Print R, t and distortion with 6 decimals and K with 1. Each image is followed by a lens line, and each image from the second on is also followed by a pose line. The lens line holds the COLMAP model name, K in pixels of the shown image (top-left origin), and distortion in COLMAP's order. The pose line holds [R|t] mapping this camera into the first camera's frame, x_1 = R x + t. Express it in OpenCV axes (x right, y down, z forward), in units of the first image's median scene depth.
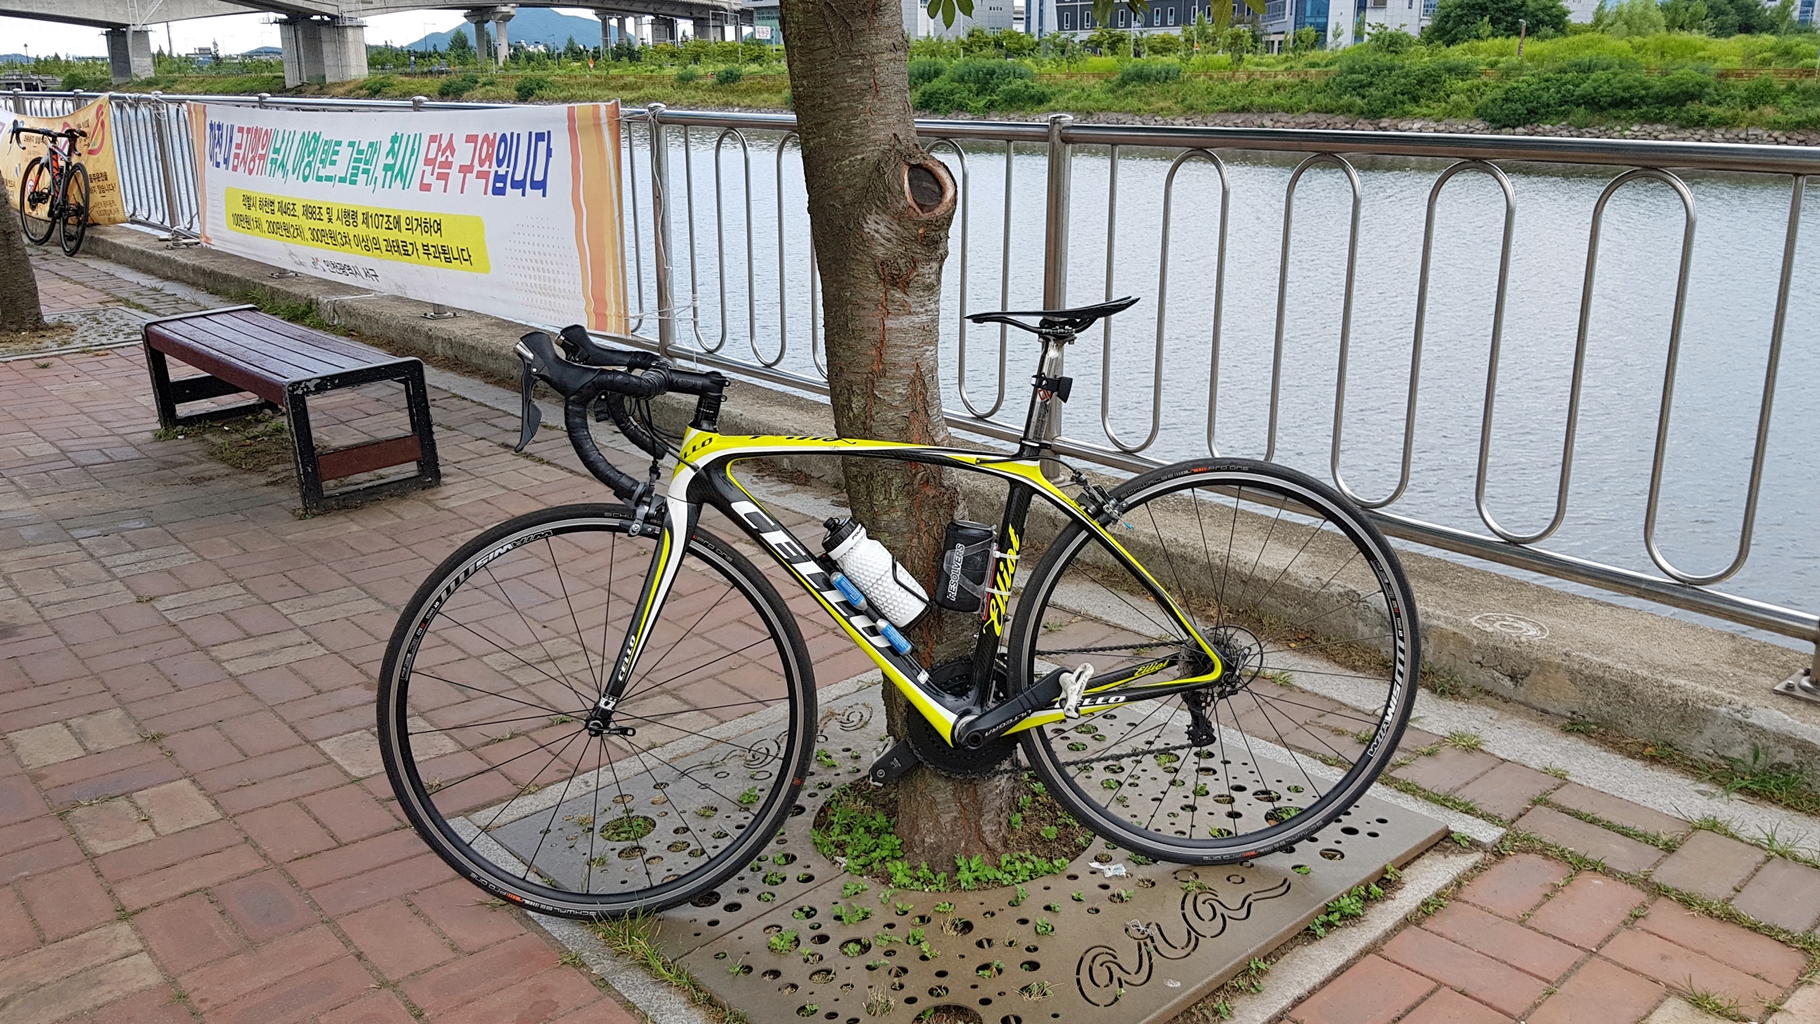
lens RADIAL K [[1403.7, 0, 910.0], [0, 1403.7, 512.0], [0, 0, 1]] dist [0.096428, -0.177407]
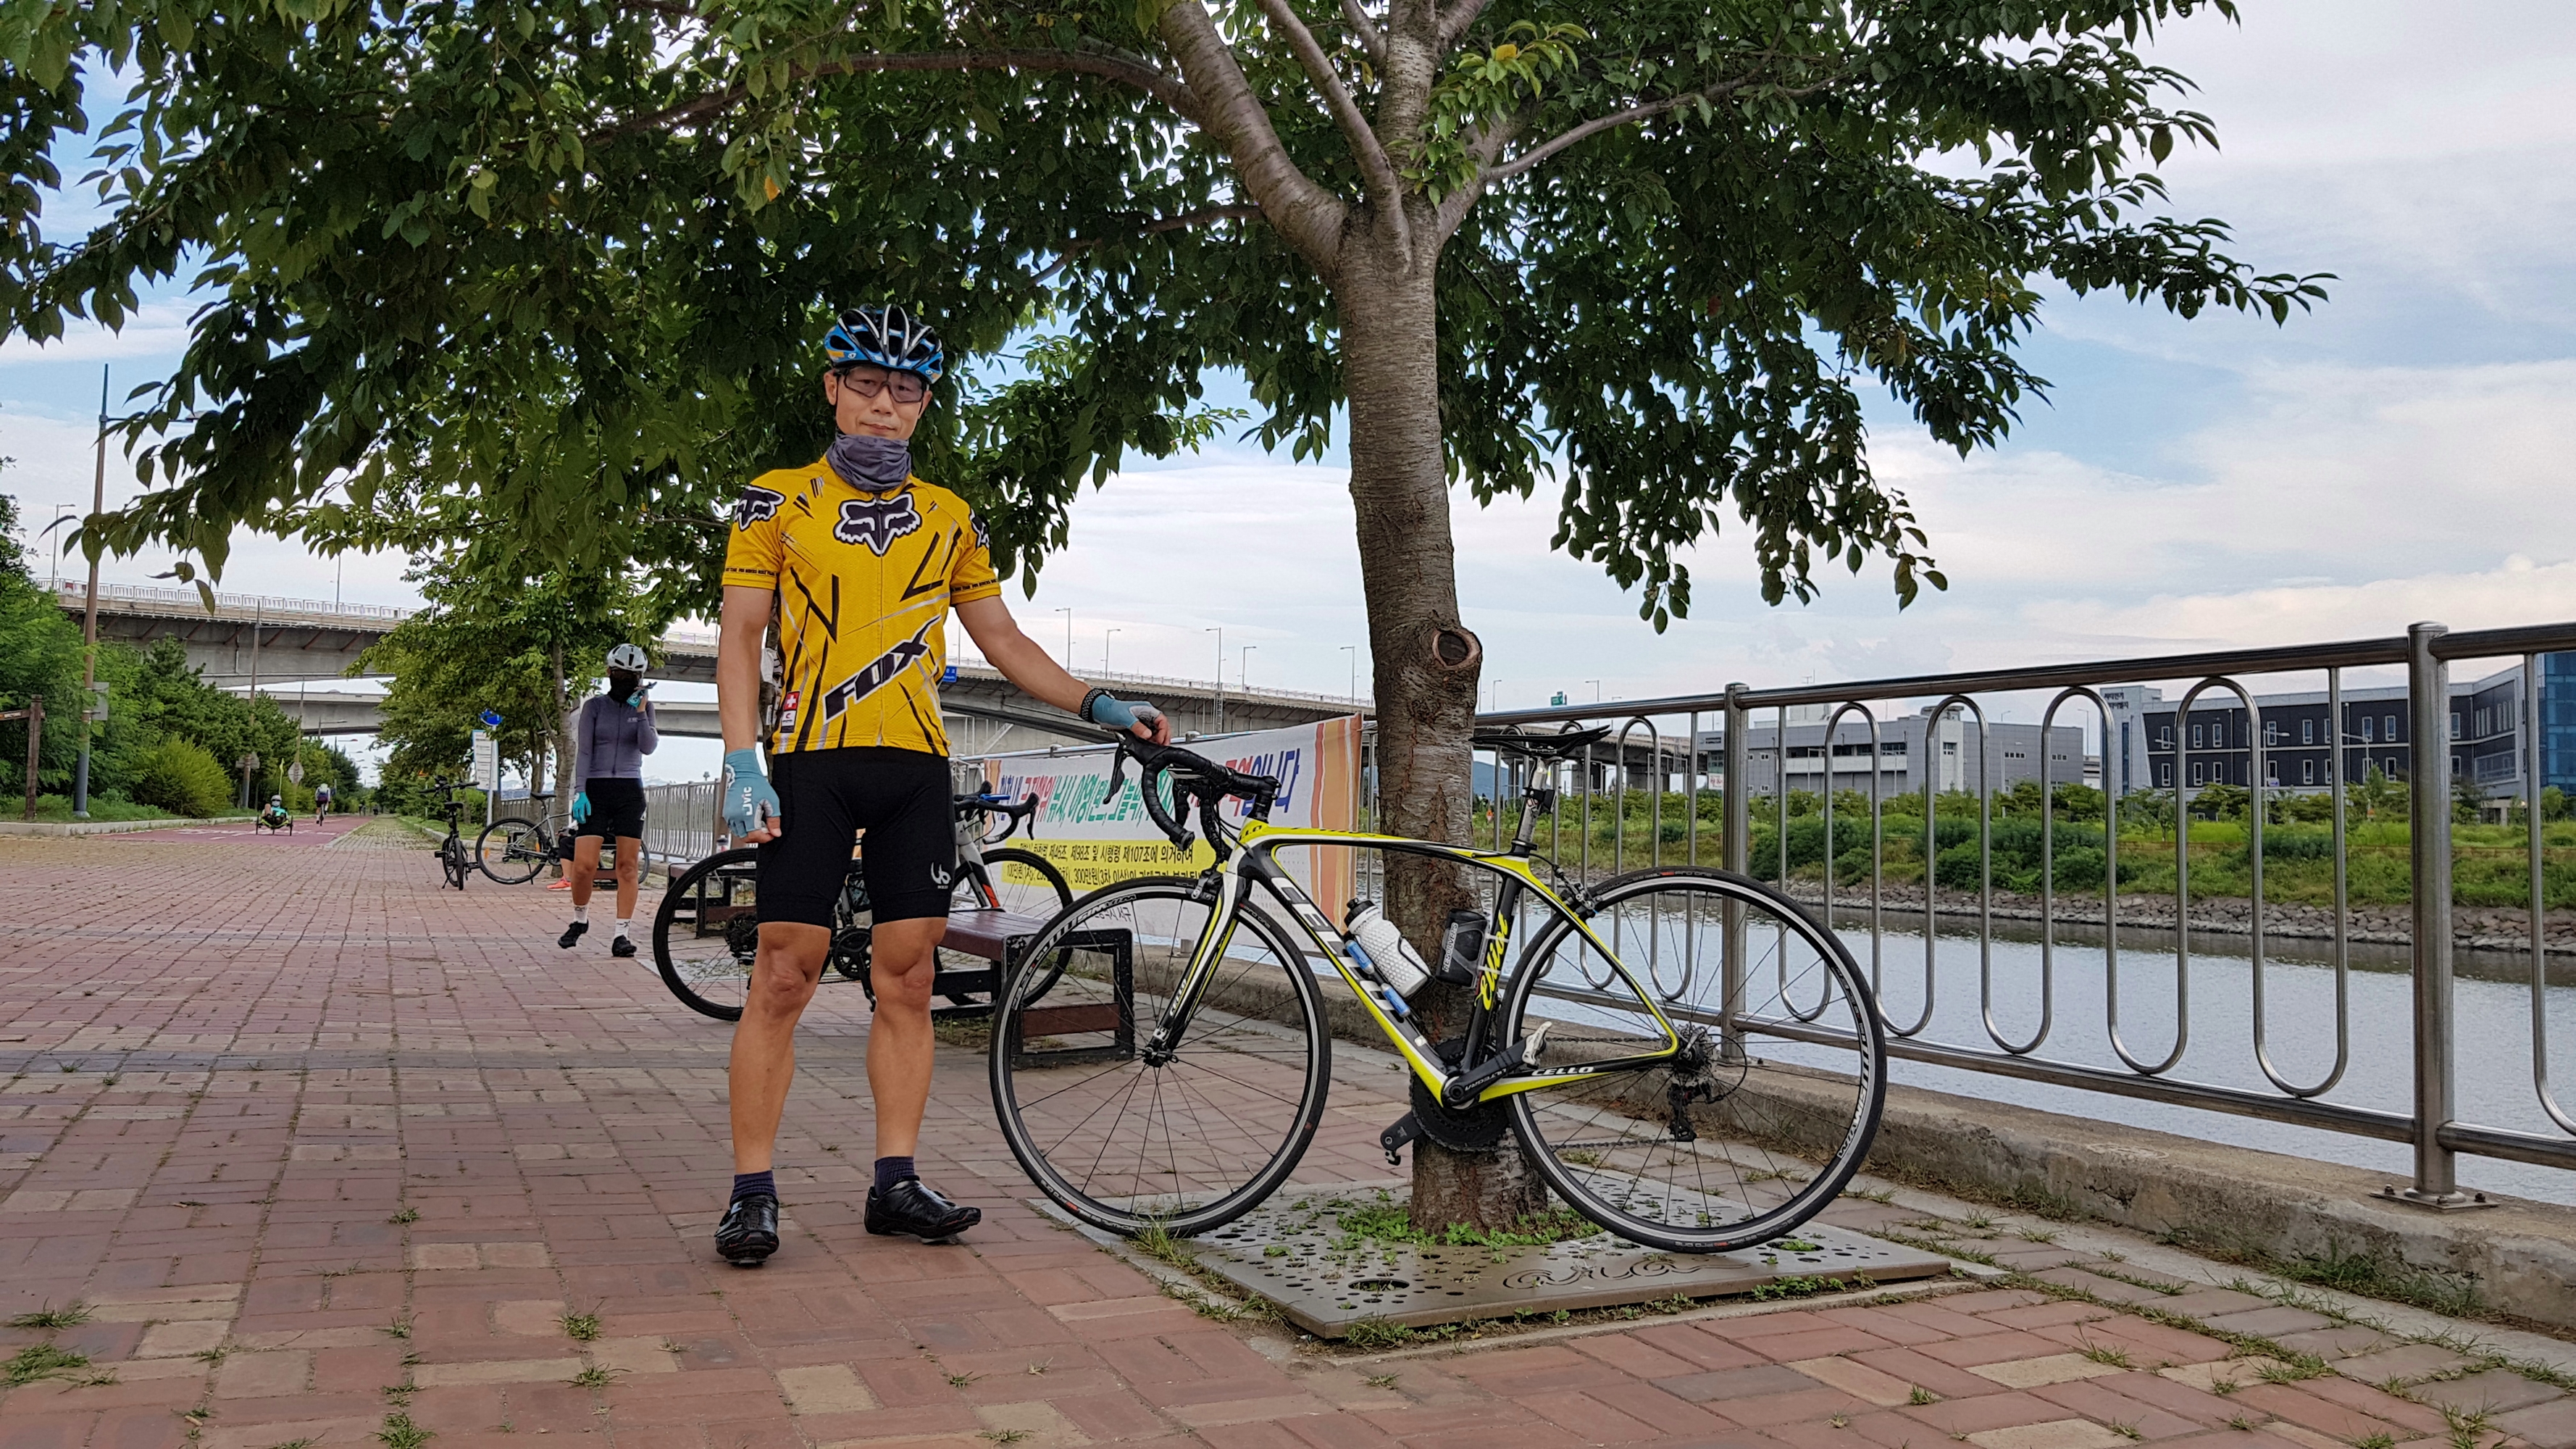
lens RADIAL K [[1957.5, 0, 1288.0], [0, 1957.5, 724.5], [0, 0, 1]] dist [-0.003638, -0.050049]
pose [[0.950676, 0.003643, -0.310165, 0.406746], [-0.111223, 0.937443, -0.329894, 0.419199], [0.289560, 0.348120, 0.891609, -0.562895]]
